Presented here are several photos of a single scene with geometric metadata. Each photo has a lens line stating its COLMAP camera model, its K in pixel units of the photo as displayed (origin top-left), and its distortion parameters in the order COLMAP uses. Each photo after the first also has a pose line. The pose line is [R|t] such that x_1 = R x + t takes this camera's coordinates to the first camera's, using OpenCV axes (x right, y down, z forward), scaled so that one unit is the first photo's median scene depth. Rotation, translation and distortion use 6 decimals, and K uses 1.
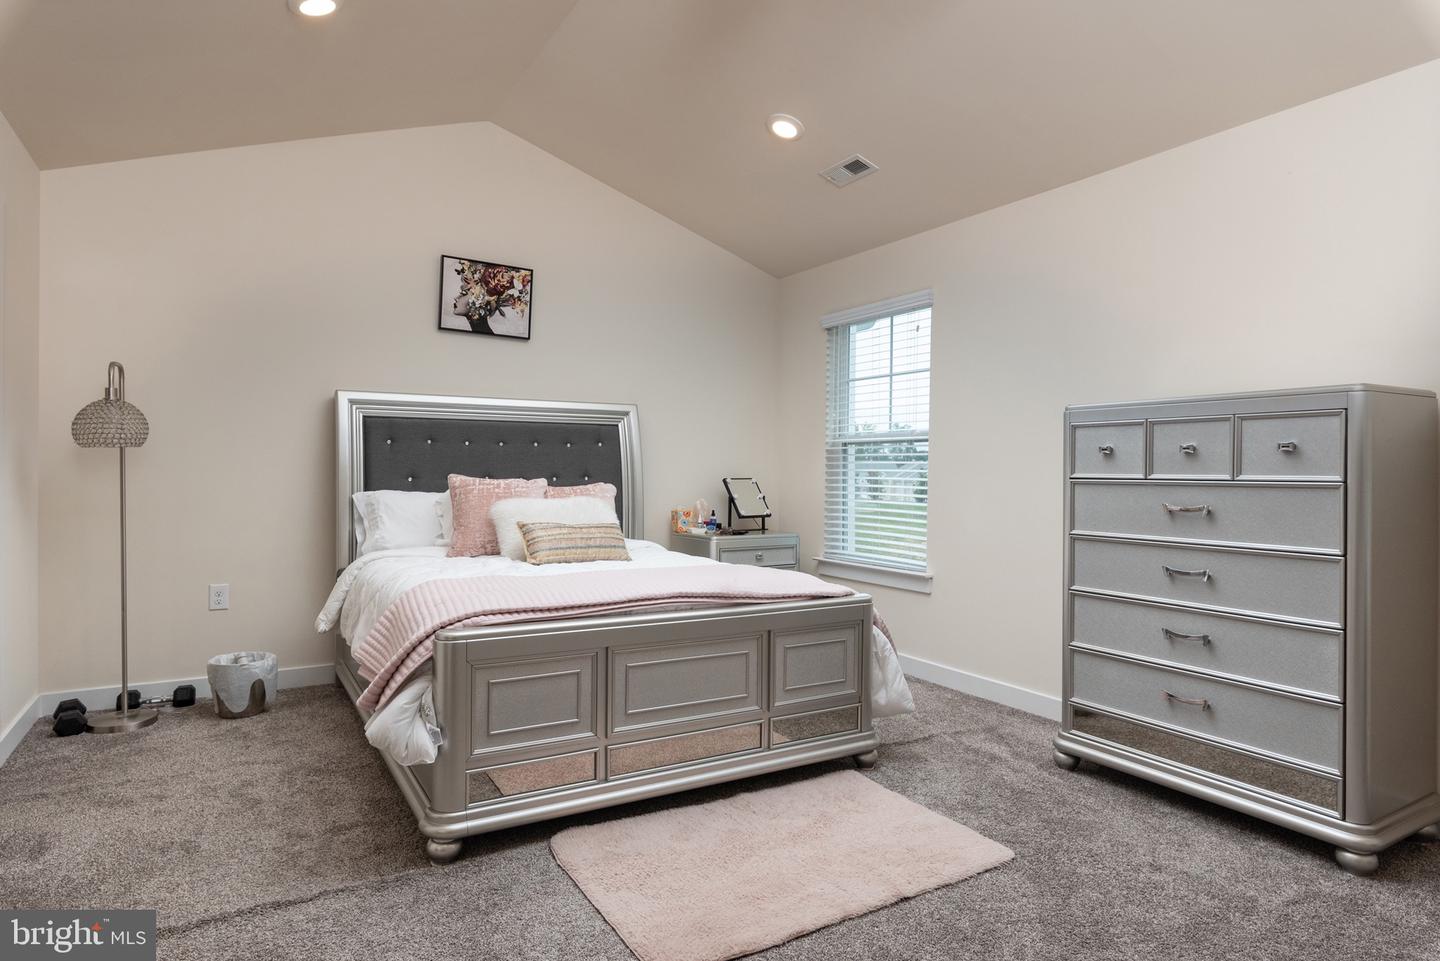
lens RADIAL K [[821.6, 0, 719.7], [0, 821.6, 479.2], [0, 0, 1]] dist [0.002787, 0.001475]
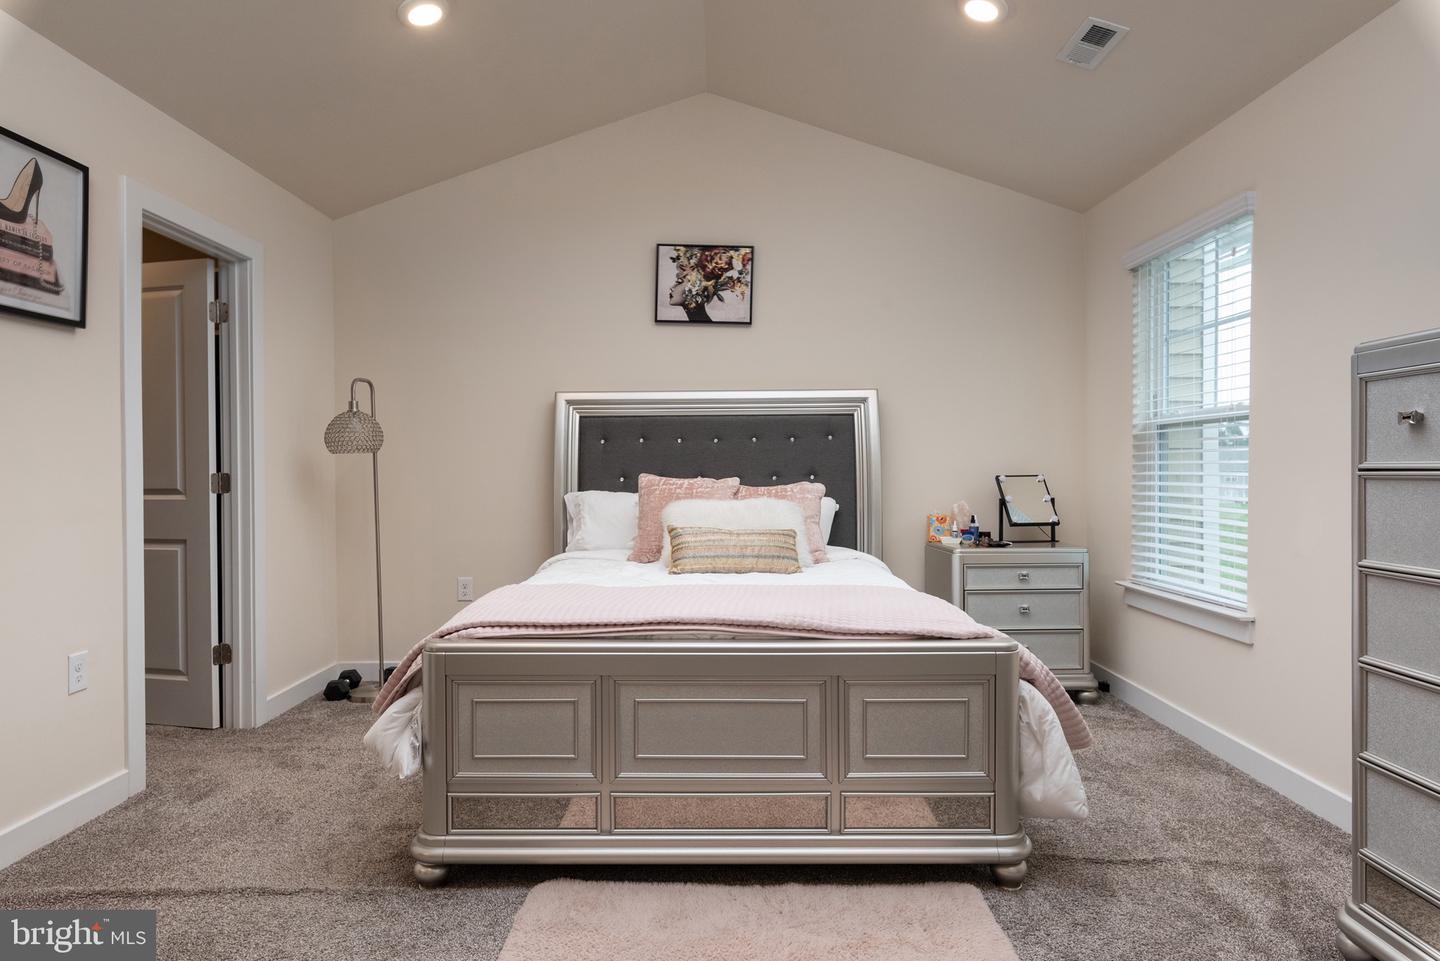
lens RADIAL K [[874.8, 0, 717.5], [0, 874.8, 481.3], [0, 0, 1]] dist [-0.003384, 0.006466]
pose [[0.860291, -0.005912, -0.509769, 0.331403], [0.007386, 0.999972, 0.000867, 0.003151], [0.509750, -0.004512, 0.860311, 0.222778]]
